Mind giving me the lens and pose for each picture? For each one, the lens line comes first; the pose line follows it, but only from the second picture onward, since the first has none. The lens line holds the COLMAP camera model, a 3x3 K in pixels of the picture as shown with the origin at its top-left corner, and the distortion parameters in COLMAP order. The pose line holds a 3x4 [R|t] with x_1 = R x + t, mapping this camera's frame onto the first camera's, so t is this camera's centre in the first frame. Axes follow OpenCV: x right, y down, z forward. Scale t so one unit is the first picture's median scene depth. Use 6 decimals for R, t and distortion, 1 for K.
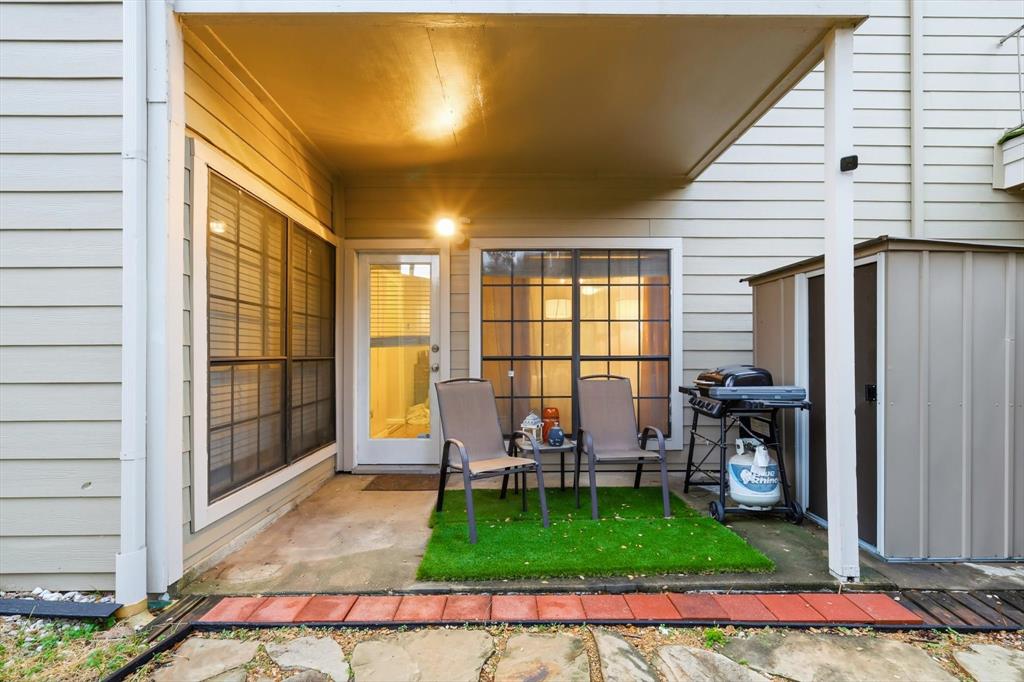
lens RADIAL K [[454.5, 0, 510.6], [0, 454.5, 349.7], [0, 0, 1]] dist [0.008562, -0.000164]
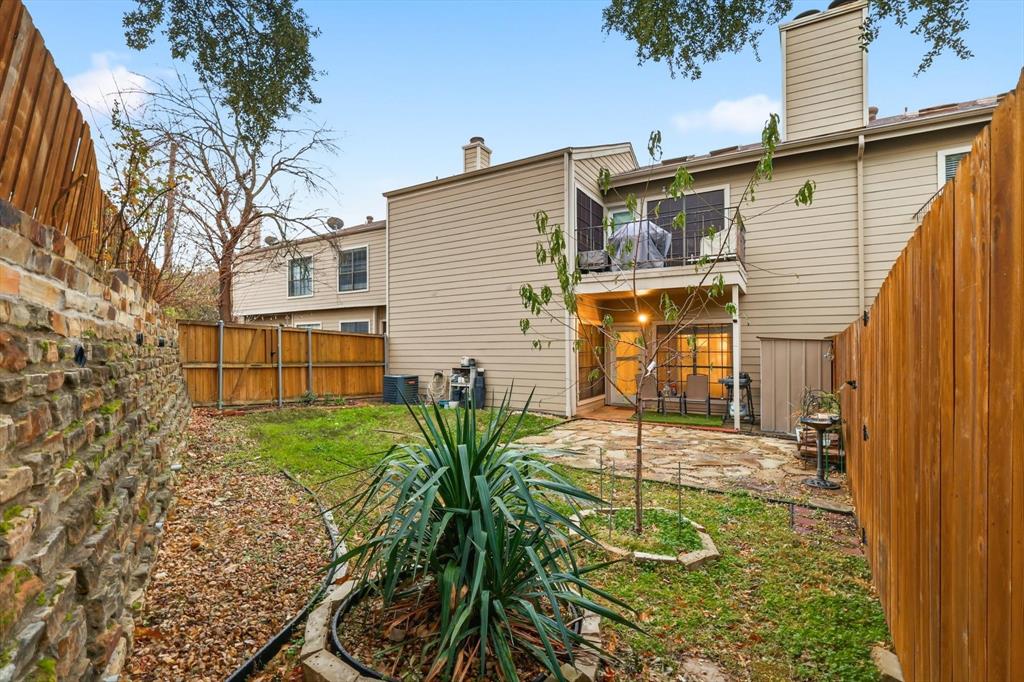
lens RADIAL K [[454.5, 0, 512.0], [0, 454.5, 350.6], [0, 0, 1]] dist [0.008562, -0.000164]
pose [[0.865448, -0.006885, -0.500951, 0.583921], [0.008665, 0.999962, 0.001227, -0.090769], [0.500924, -0.005402, 0.865475, -1.884928]]
